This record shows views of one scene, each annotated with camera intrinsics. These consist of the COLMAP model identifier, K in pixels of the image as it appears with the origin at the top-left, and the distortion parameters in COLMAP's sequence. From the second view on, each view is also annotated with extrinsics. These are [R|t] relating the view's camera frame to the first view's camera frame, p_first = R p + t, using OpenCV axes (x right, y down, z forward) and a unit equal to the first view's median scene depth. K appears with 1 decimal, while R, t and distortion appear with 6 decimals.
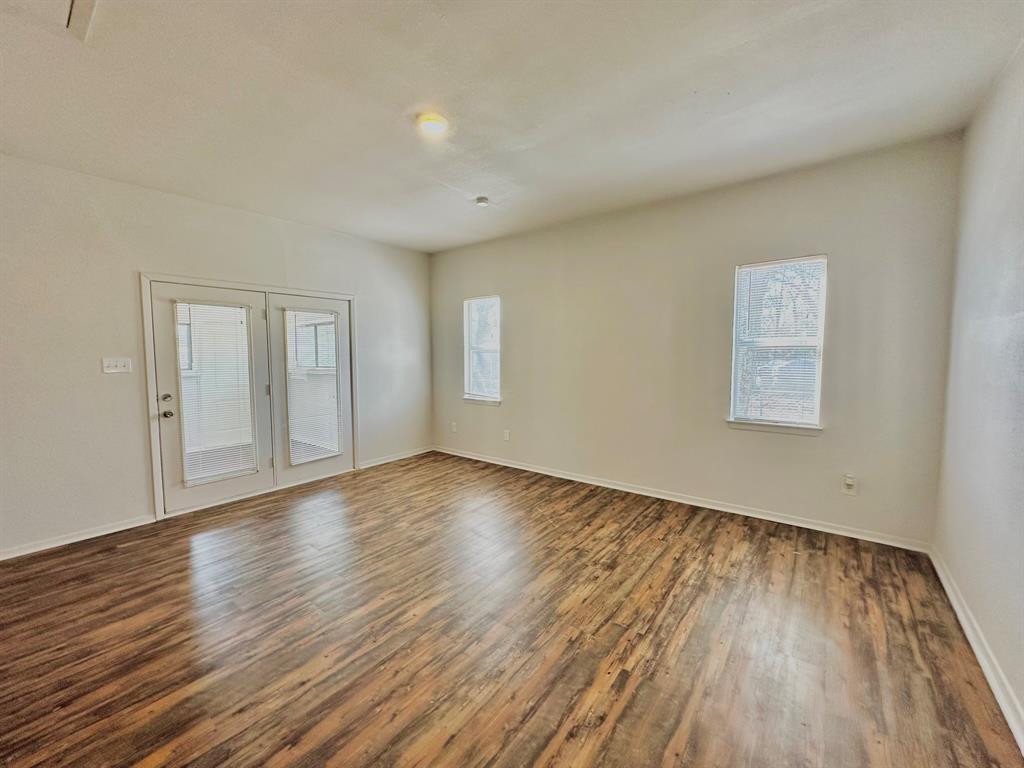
lens RADIAL K [[406.6, 0, 511.2], [0, 406.6, 380.9], [0, 0, 1]] dist [0.000415, 0.000859]
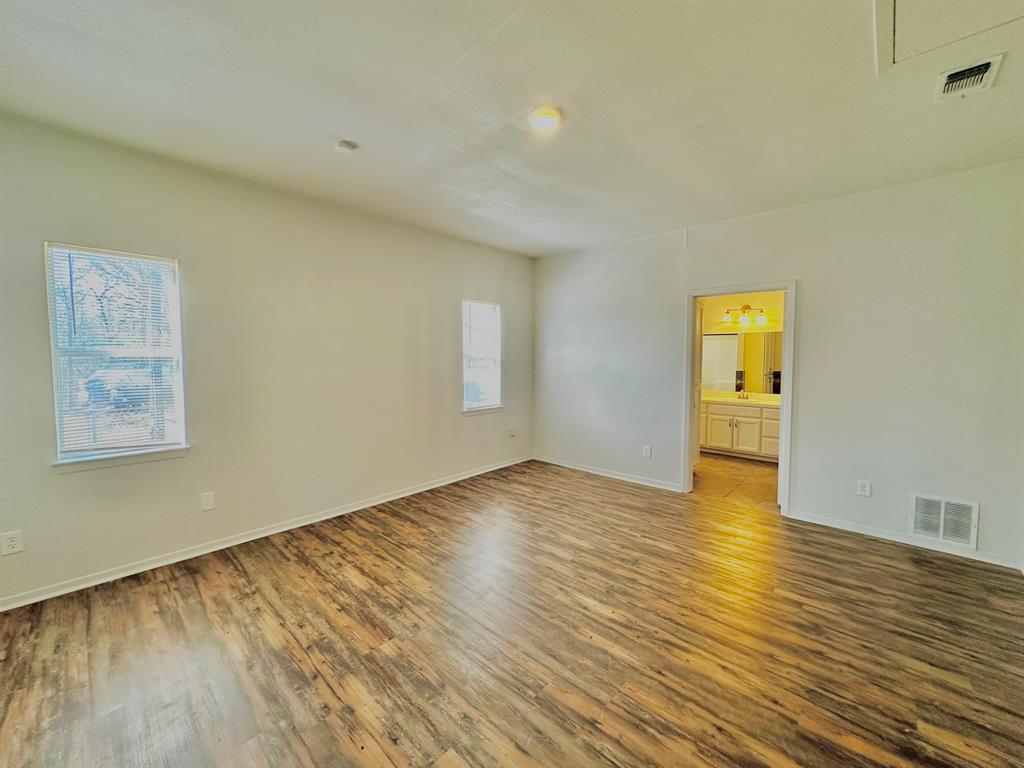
lens RADIAL K [[406.6, 0, 511.2], [0, 406.6, 383.7], [0, 0, 1]] dist [0.000415, 0.000859]
pose [[0.089848, -0.058011, 0.994265, -0.825441], [0.070358, 0.996178, 0.051765, -0.056226], [-0.993467, 0.065304, 0.093586, 0.729976]]
